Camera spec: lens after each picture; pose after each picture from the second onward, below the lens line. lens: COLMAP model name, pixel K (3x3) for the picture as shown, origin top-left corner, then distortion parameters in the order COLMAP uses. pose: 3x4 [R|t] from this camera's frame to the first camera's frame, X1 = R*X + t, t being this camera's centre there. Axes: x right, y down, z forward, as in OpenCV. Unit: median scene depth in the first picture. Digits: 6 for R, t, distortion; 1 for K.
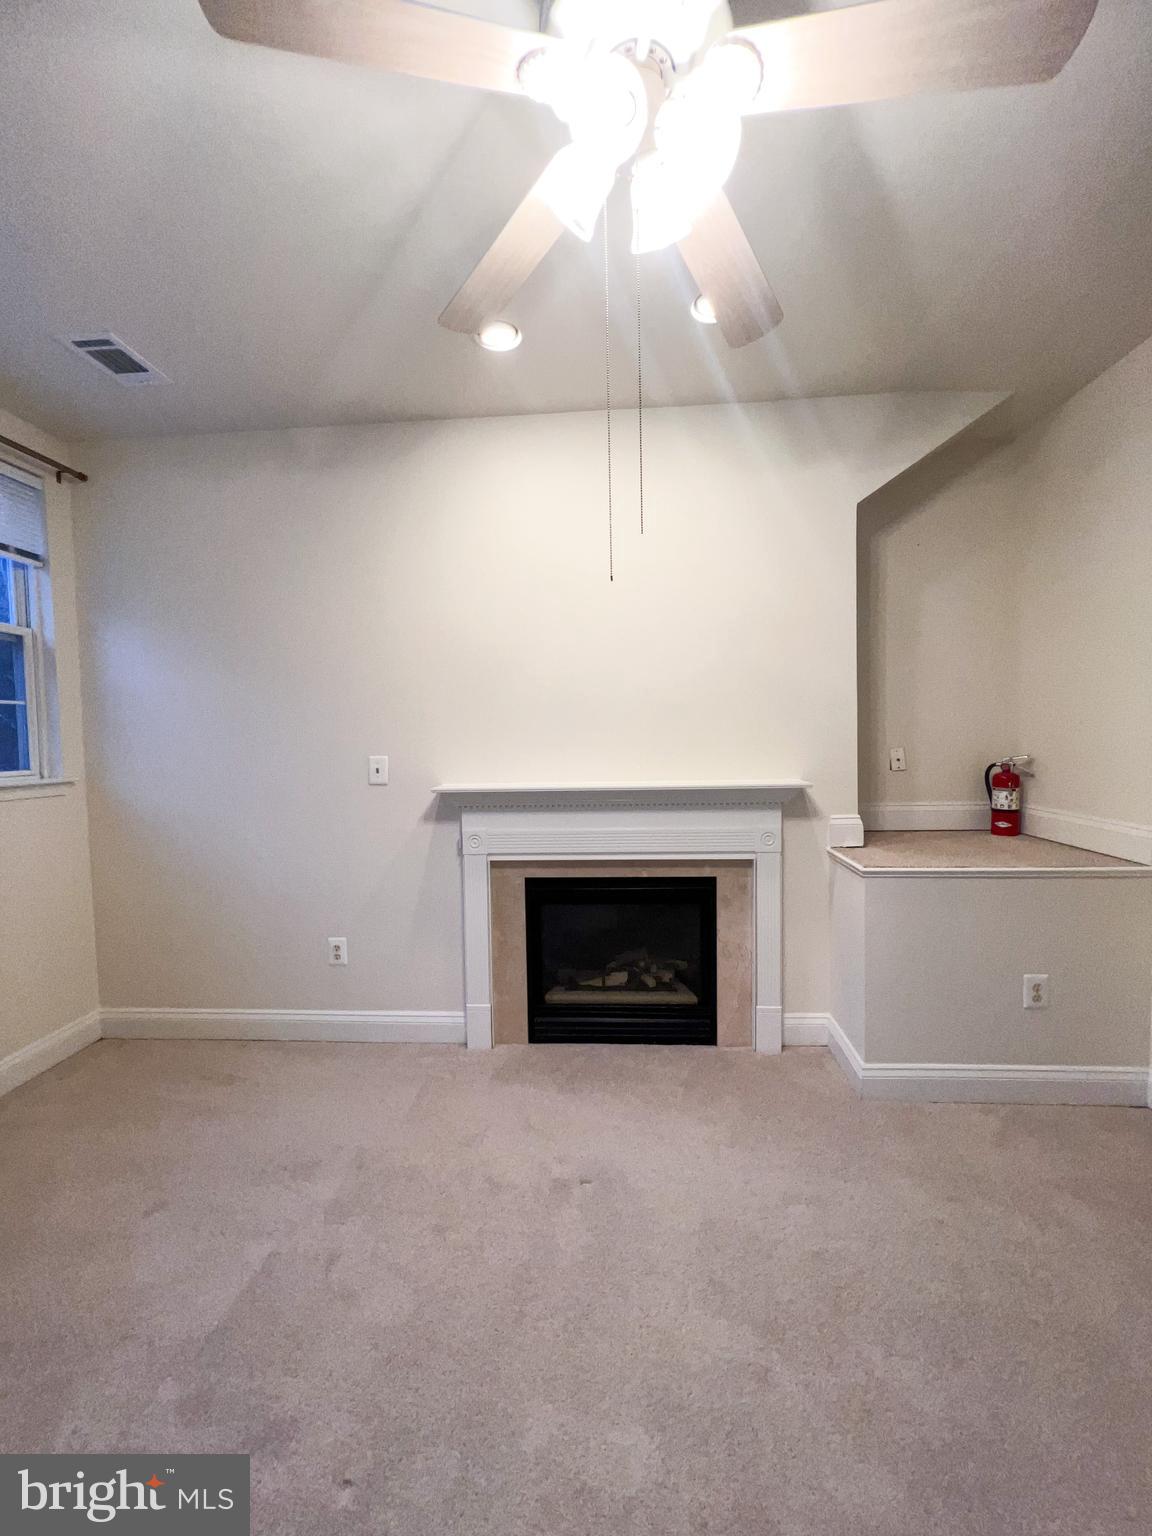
lens RADIAL K [[612.0, 0, 583.8], [0, 612.0, 764.3], [0, 0, 1]] dist [-0.003213, 0.000214]
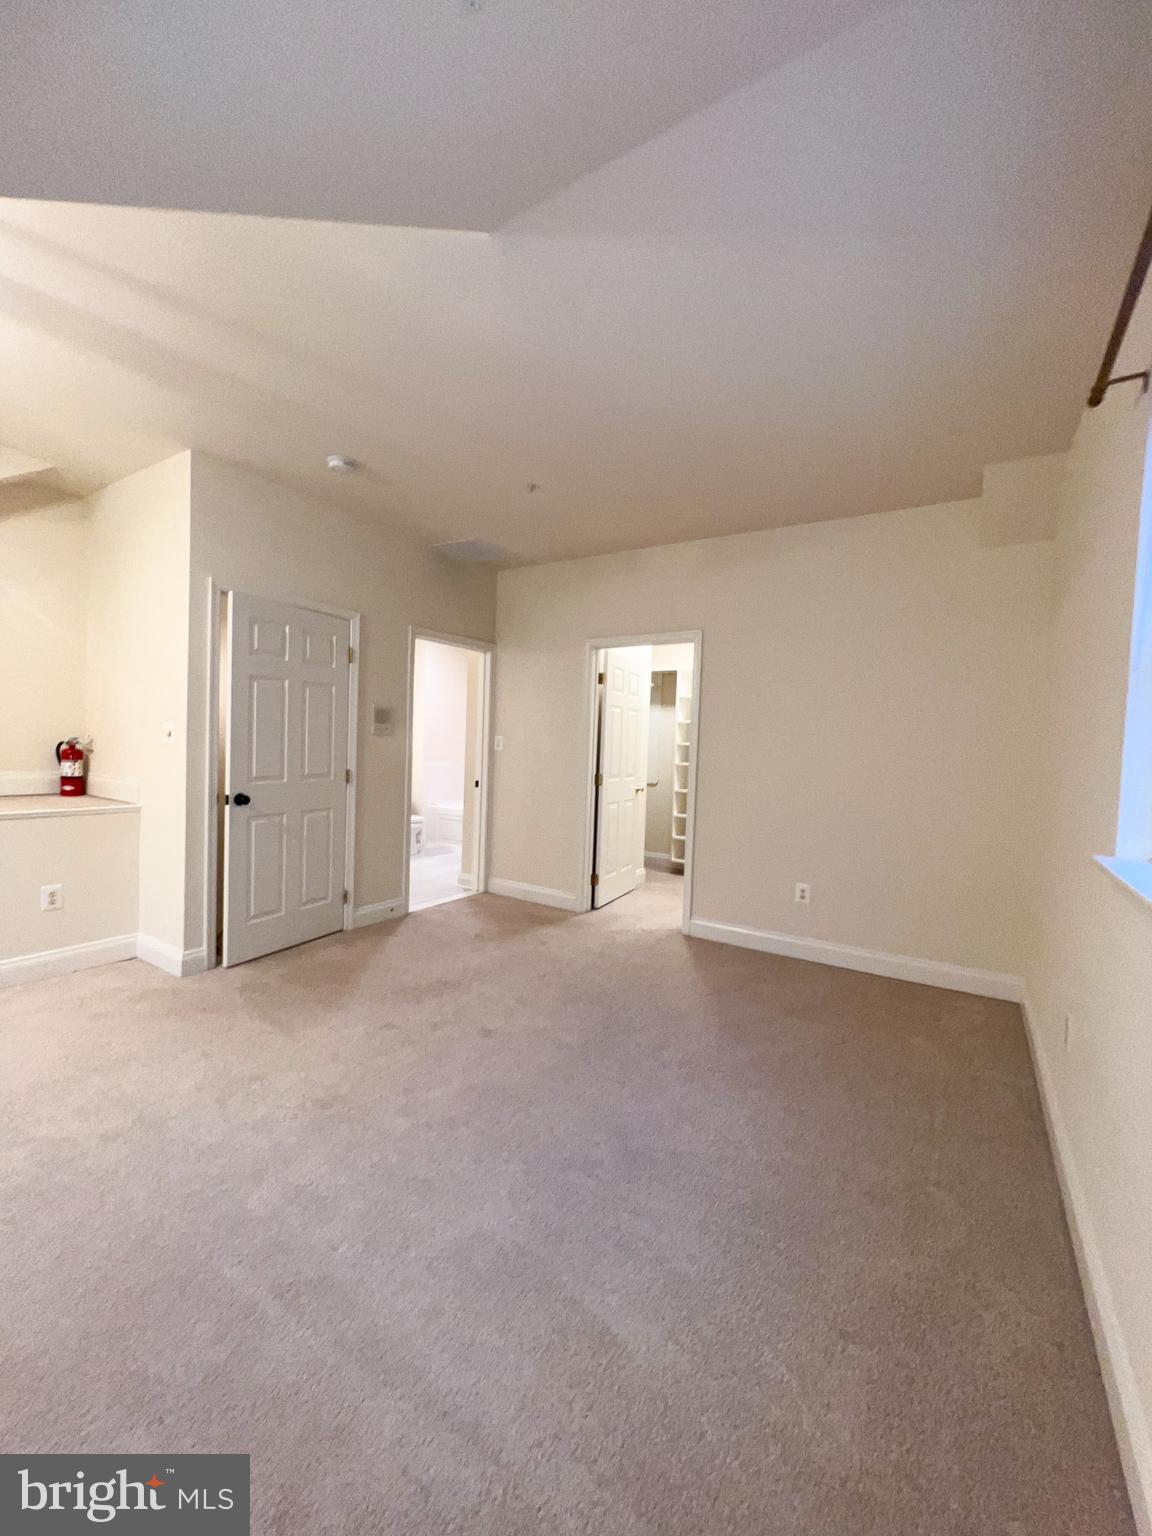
lens RADIAL K [[612.0, 0, 568.7], [0, 612.0, 763.9], [0, 0, 1]] dist [-0.003213, 0.000214]
pose [[0.500708, 0.005263, 0.865600, 0.094460], [0.000567, 0.999979, -0.006408, 0.059439], [-0.865616, 0.003700, 0.500695, -0.617849]]
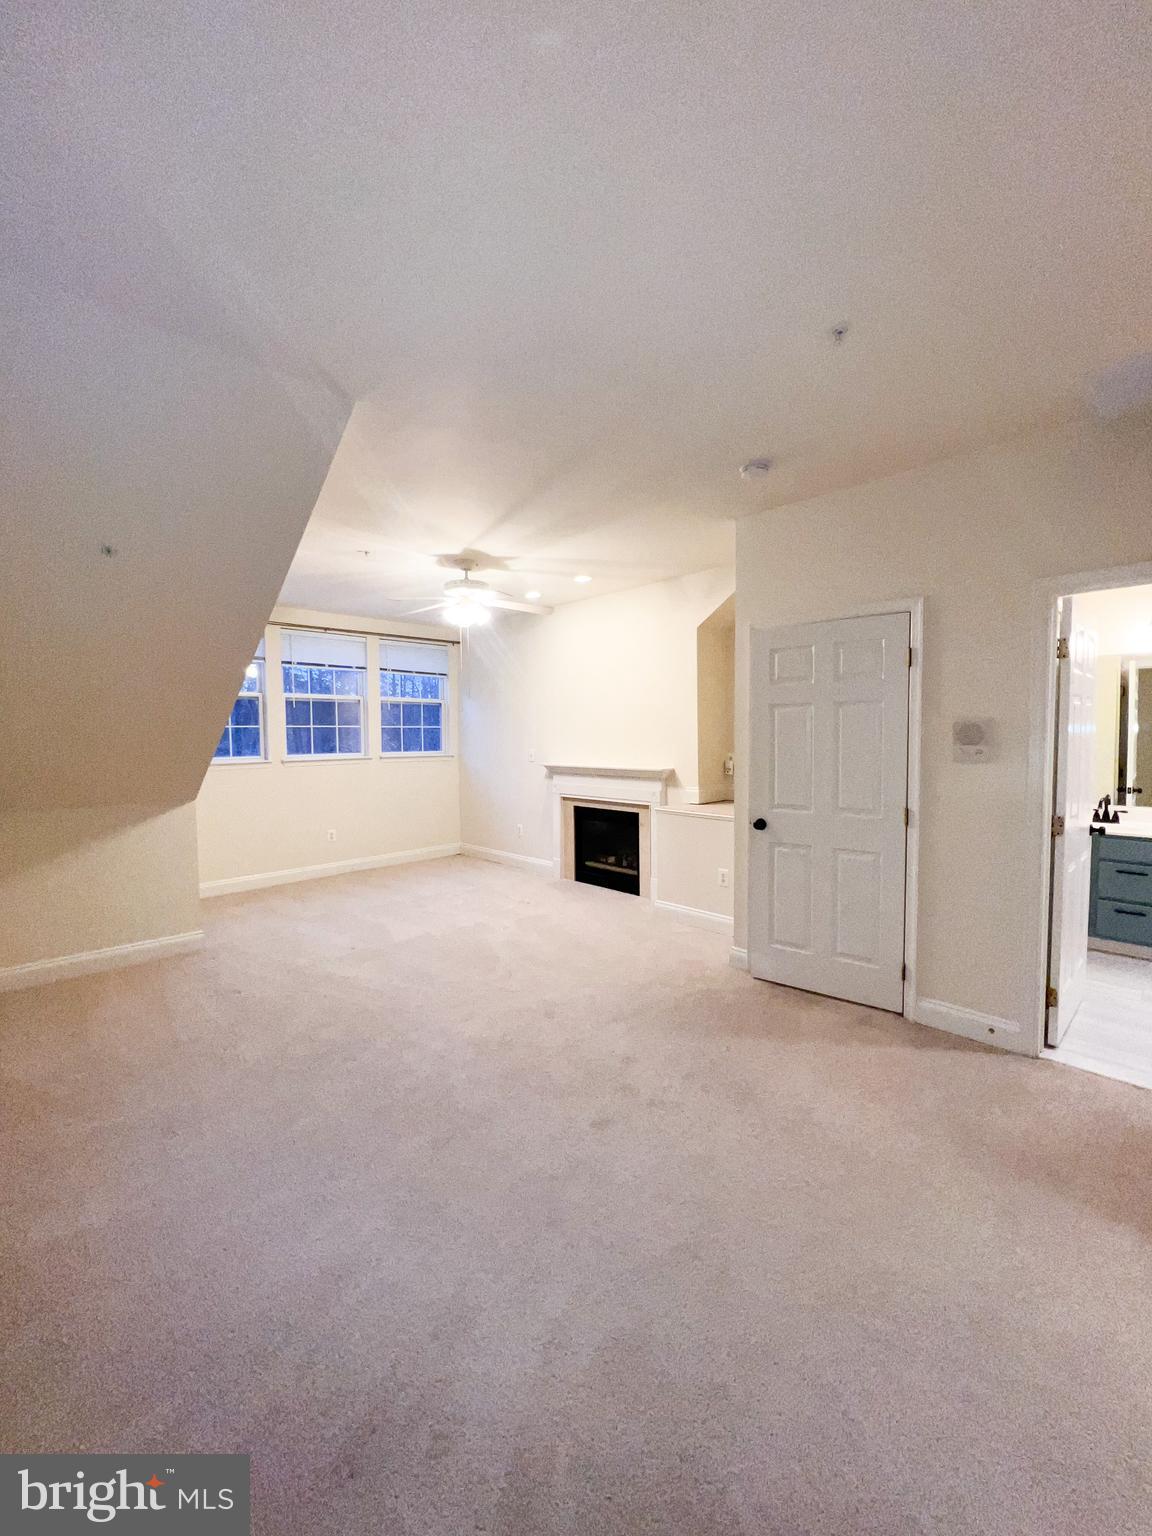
lens RADIAL K [[612.0, 0, 581.3], [0, 612.0, 761.9], [0, 0, 1]] dist [-0.003213, 0.000214]
pose [[0.744046, 0.042895, -0.666750, 1.411239], [-0.040715, 0.998993, 0.018835, -0.017580], [0.666887, 0.013133, 0.745044, -0.654997]]
